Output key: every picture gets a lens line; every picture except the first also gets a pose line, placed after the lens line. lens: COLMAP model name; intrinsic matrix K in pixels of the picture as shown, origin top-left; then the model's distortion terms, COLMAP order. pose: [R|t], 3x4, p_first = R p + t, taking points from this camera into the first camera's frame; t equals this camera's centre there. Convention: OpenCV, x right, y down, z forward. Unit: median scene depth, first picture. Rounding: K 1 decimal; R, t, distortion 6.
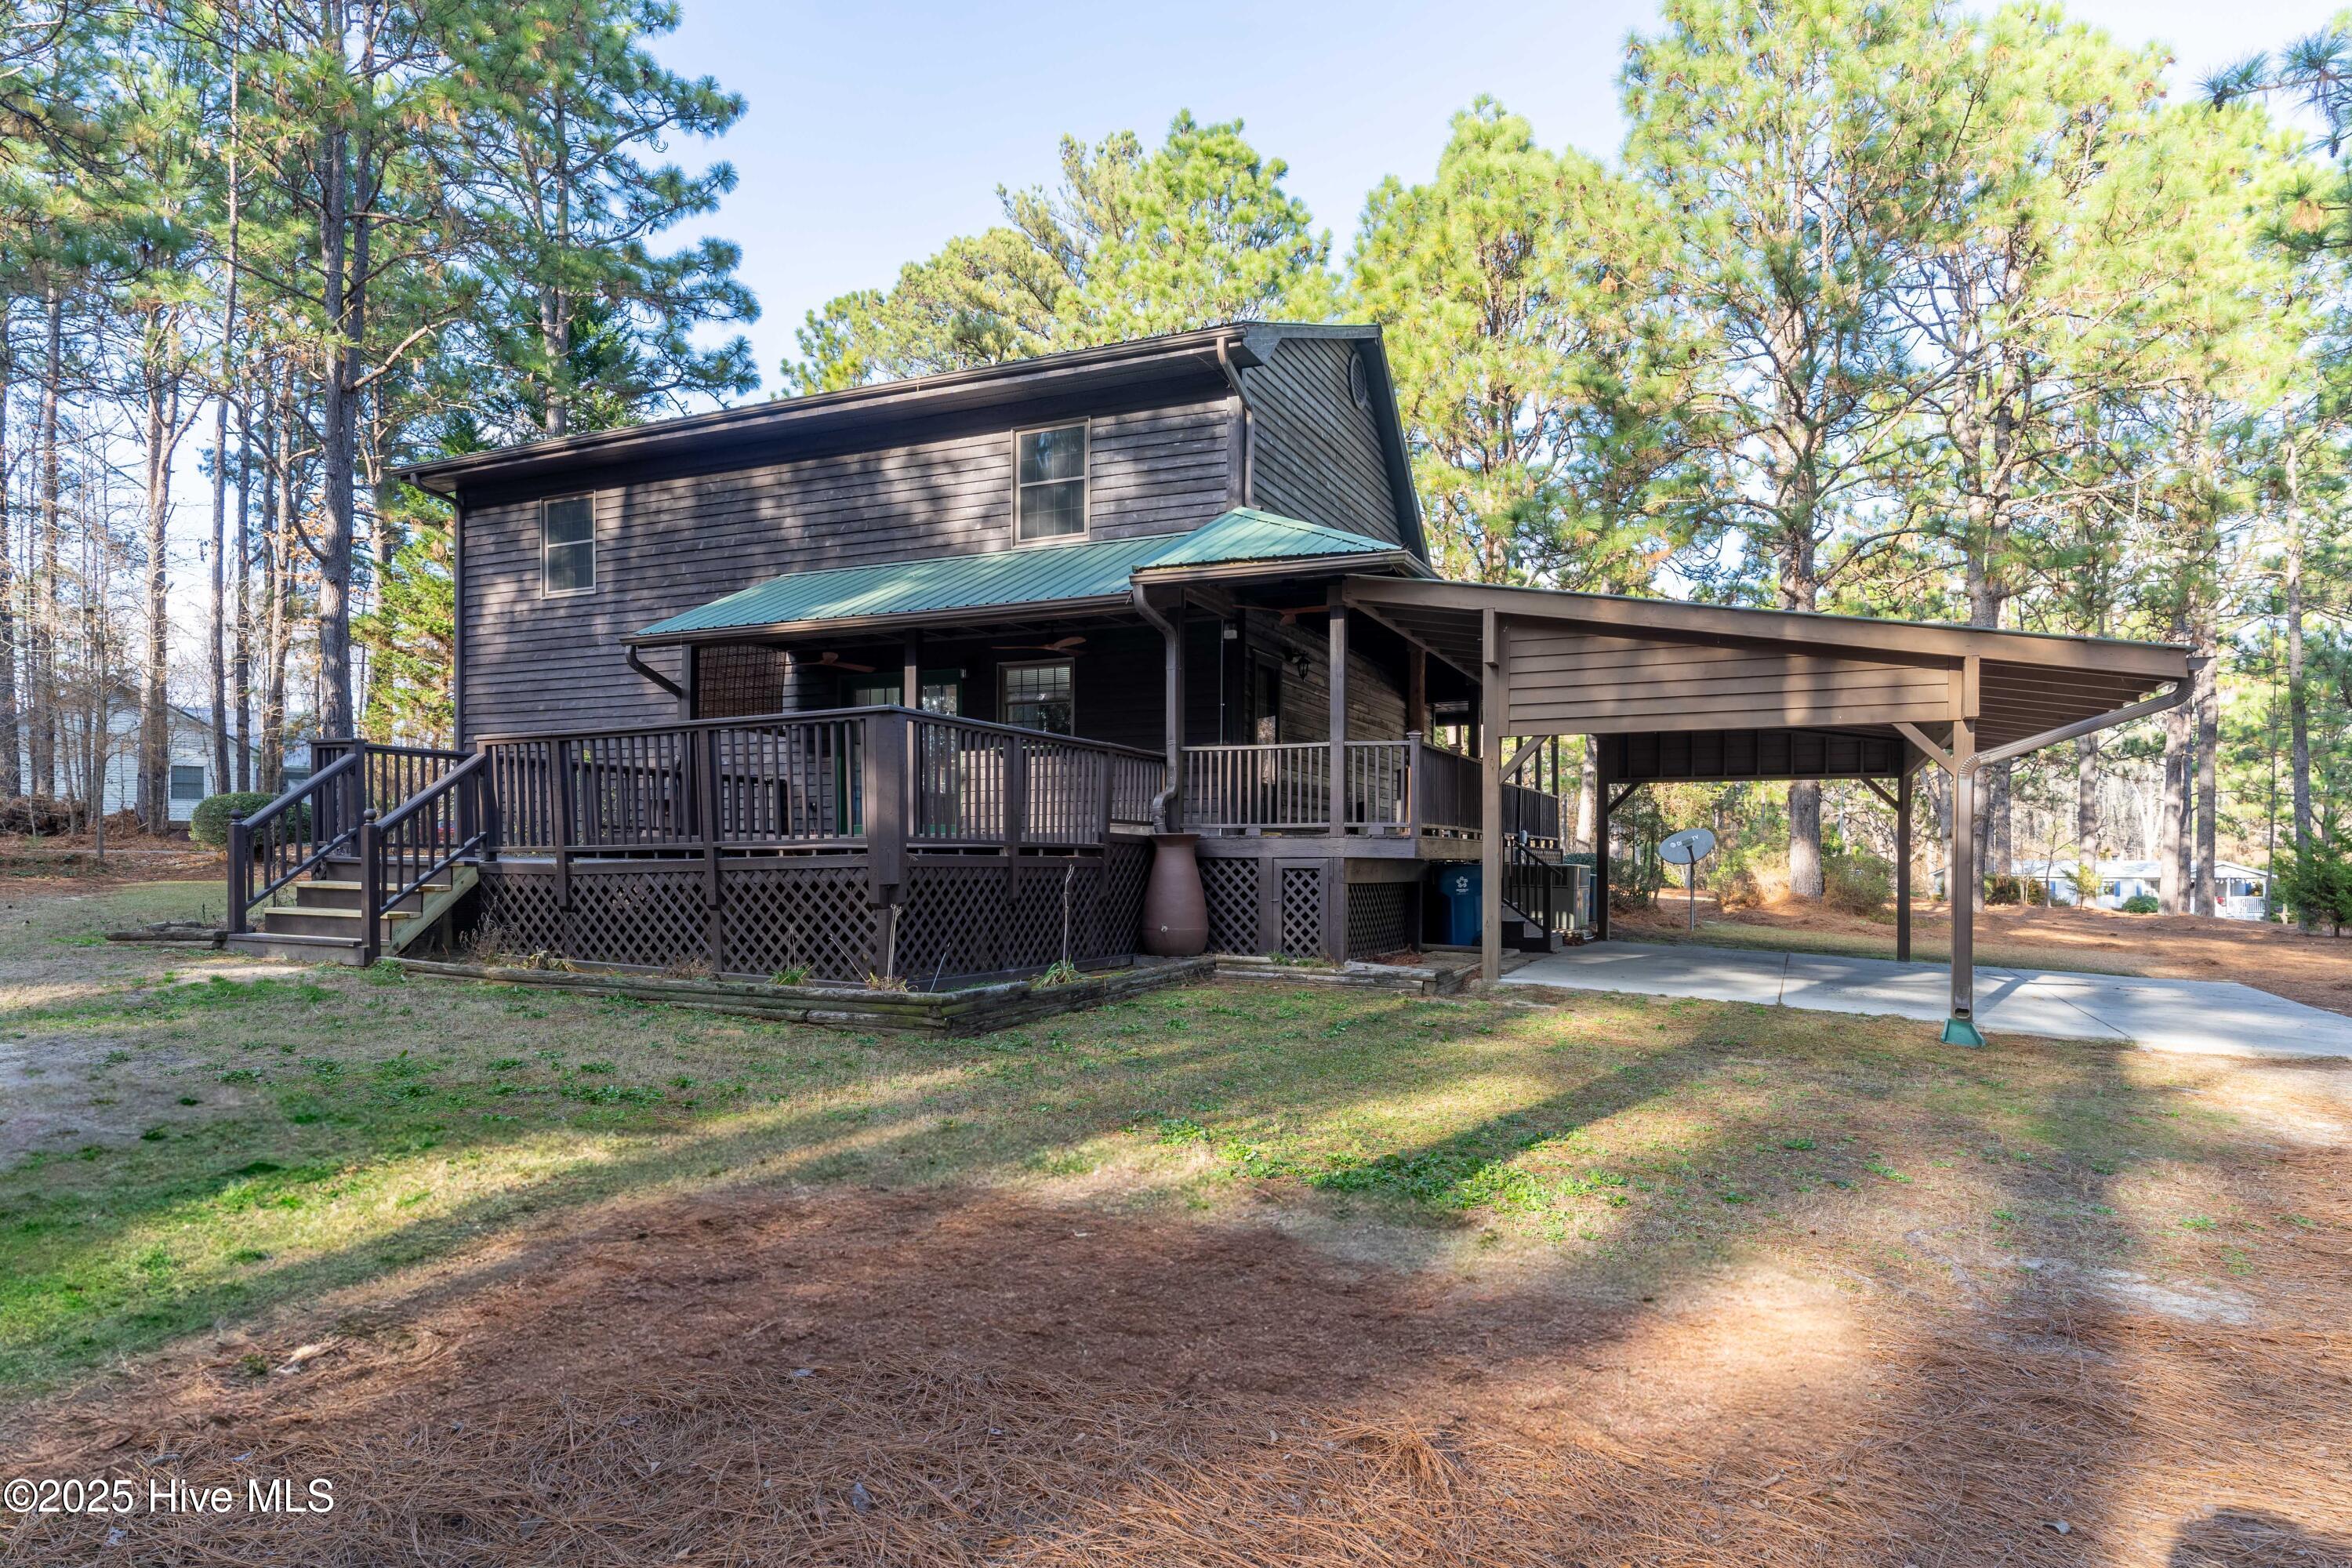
lens RADIAL K [[1351.4, 0, 1089.7], [0, 1351.4, 874.7], [0, 0, 1]] dist [-0.000438, -0.000825]
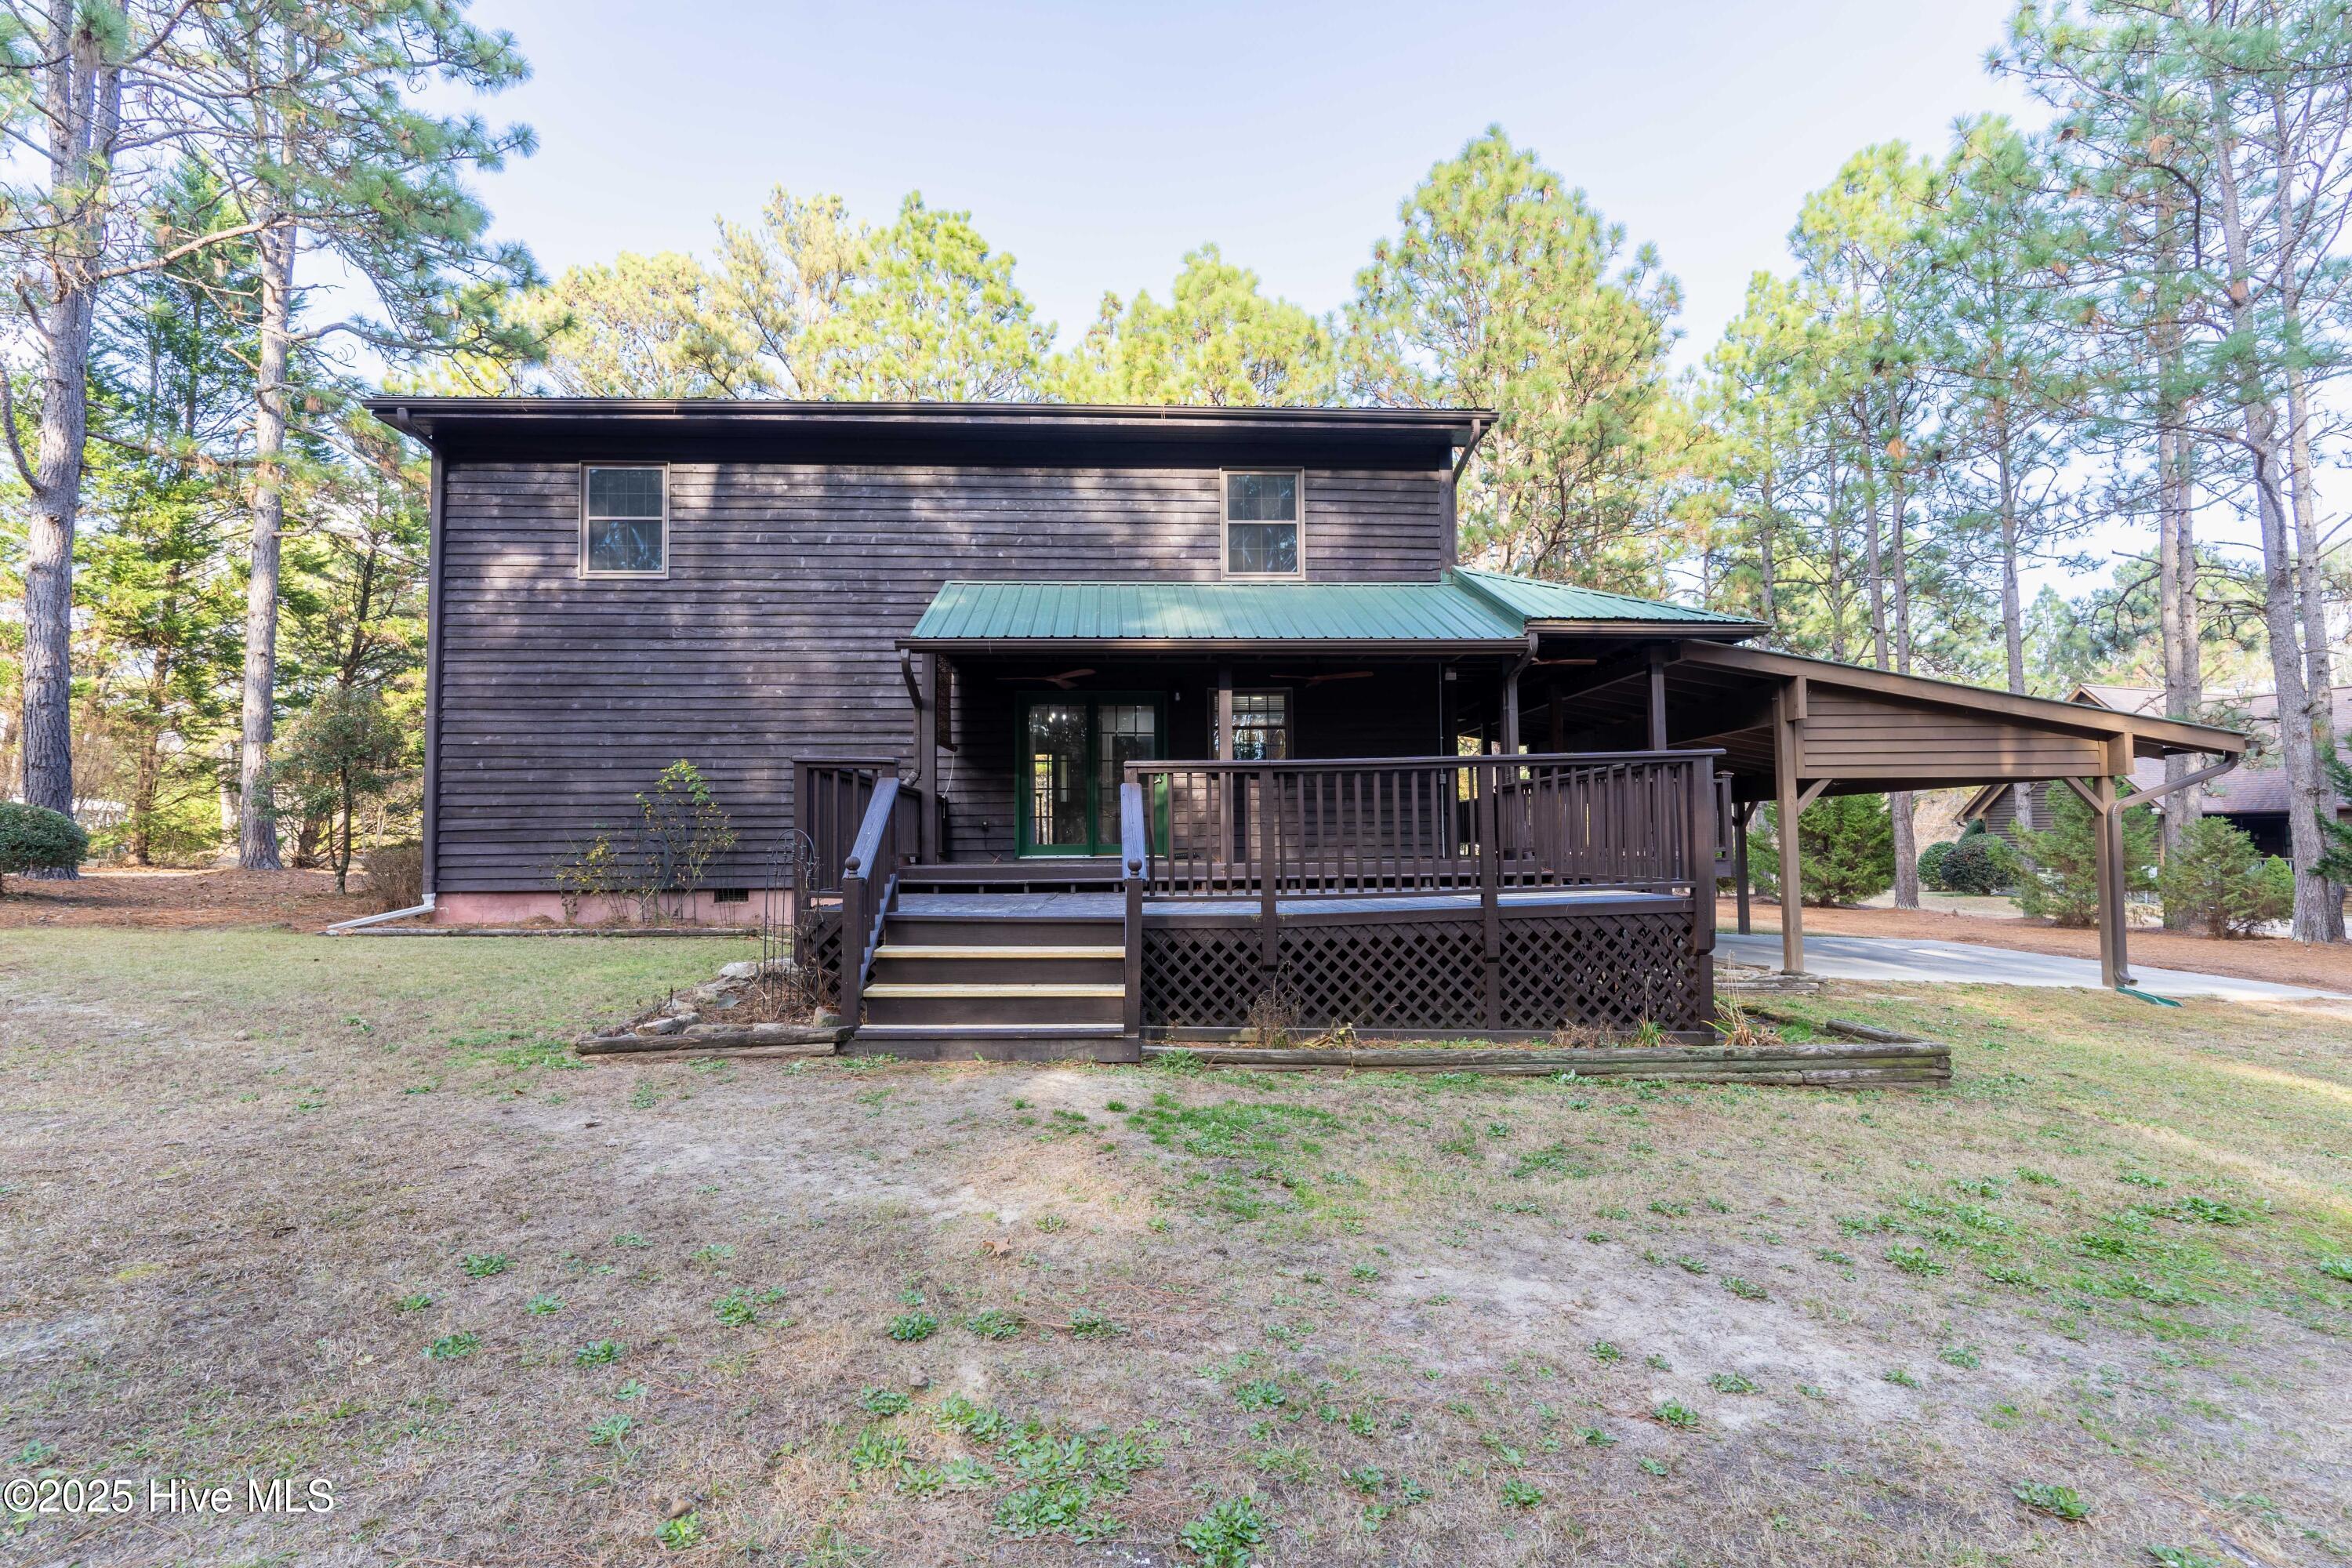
lens RADIAL K [[1158.4, 0, 1178.6], [0, 1158.4, 778.6], [0, 0, 1]] dist [0.001717, -0.001109]
pose [[0.885934, 0.017954, 0.463464, -0.475918], [0.015888, 0.997489, -0.069011, -0.026900], [-0.463539, 0.068502, 0.883425, 0.228525]]
